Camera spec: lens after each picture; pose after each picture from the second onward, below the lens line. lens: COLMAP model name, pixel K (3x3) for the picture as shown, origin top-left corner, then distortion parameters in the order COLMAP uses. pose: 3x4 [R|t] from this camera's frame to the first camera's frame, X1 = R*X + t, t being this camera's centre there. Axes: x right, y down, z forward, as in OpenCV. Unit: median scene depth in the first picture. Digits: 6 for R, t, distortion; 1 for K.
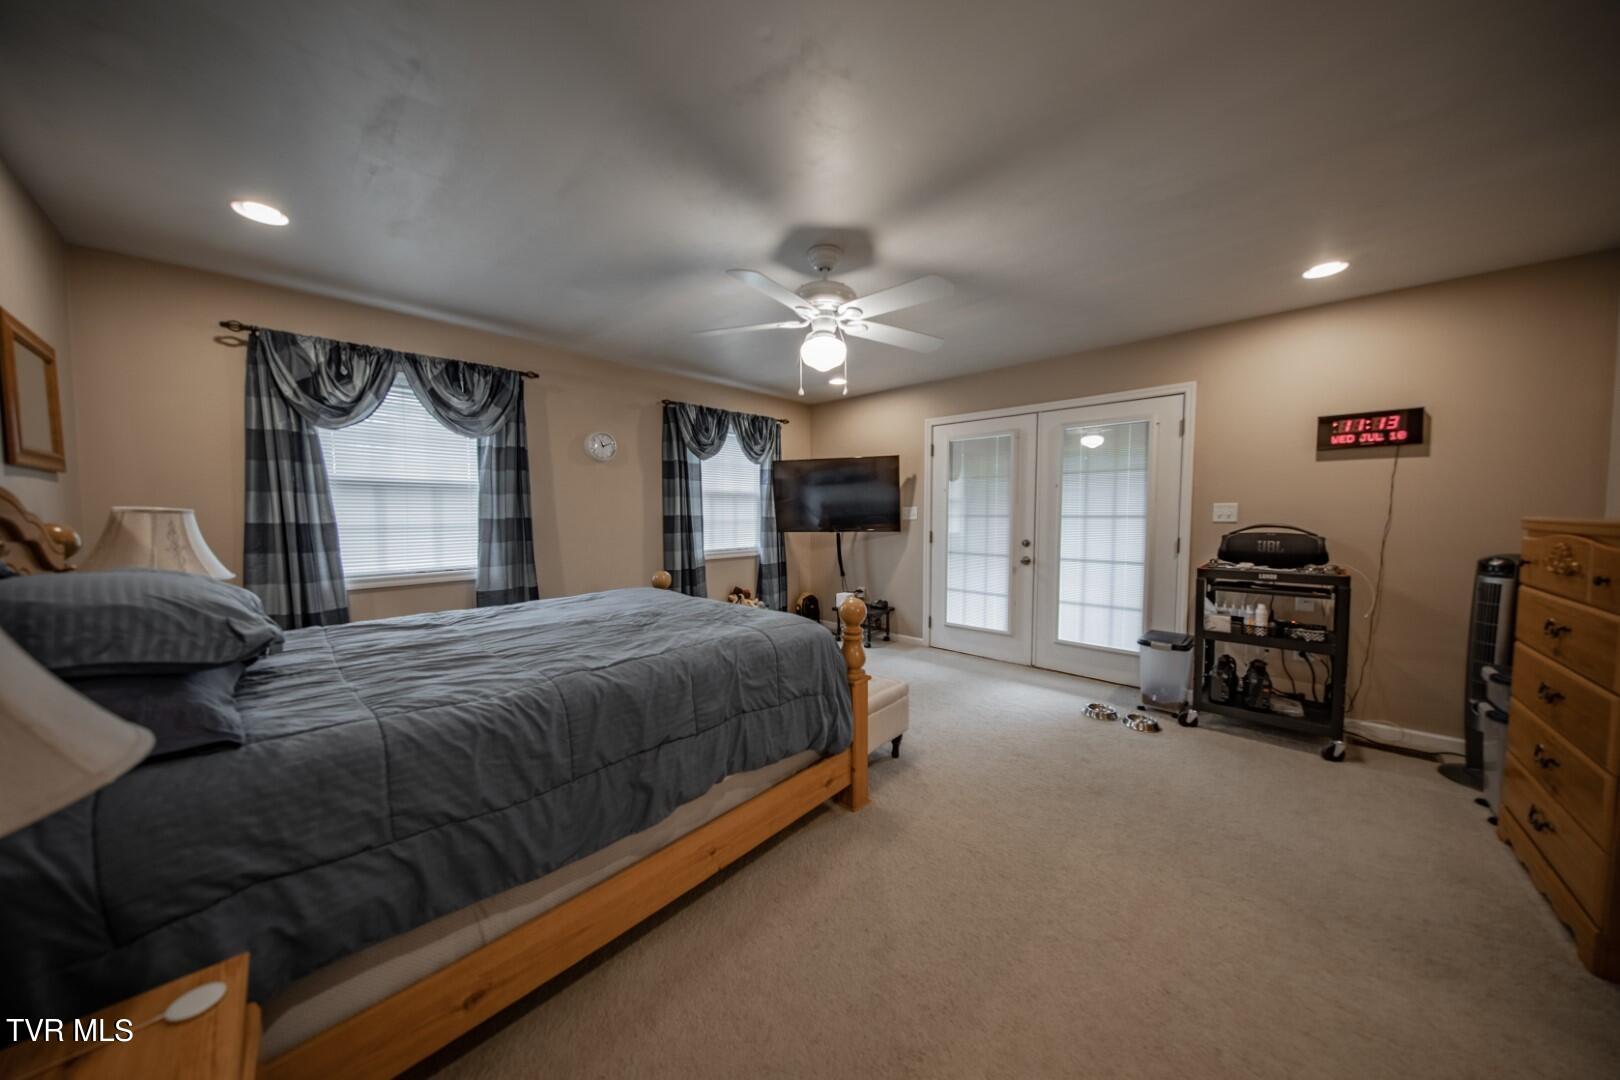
lens RADIAL K [[525.0, 0, 810.0], [0, 525.0, 540.0], [0, 0, 1]] dist [-0.007536, -0.000068]
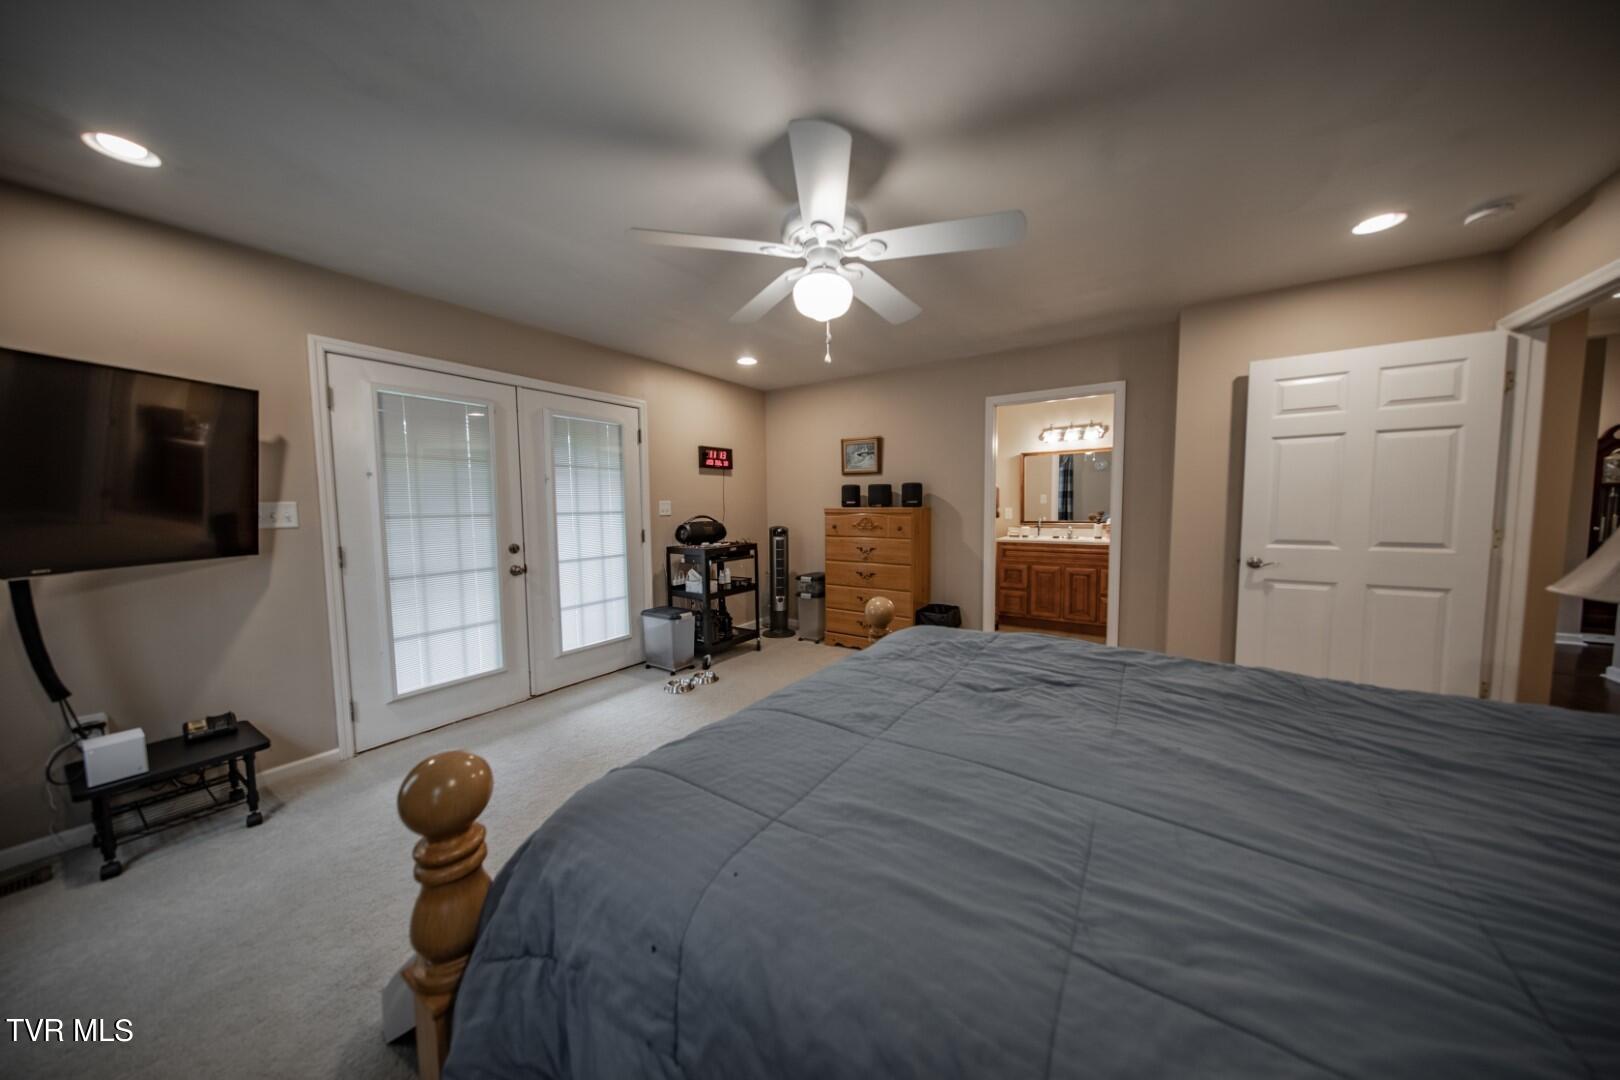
lens RADIAL K [[525.0, 0, 810.0], [0, 525.0, 540.0], [0, 0, 1]] dist [-0.007536, -0.000068]
pose [[-0.191079, -0.061413, 0.979652, -0.508723], [0.063858, 0.995149, 0.074840, -0.042951], [-0.979495, 0.076859, -0.186231, 0.799528]]
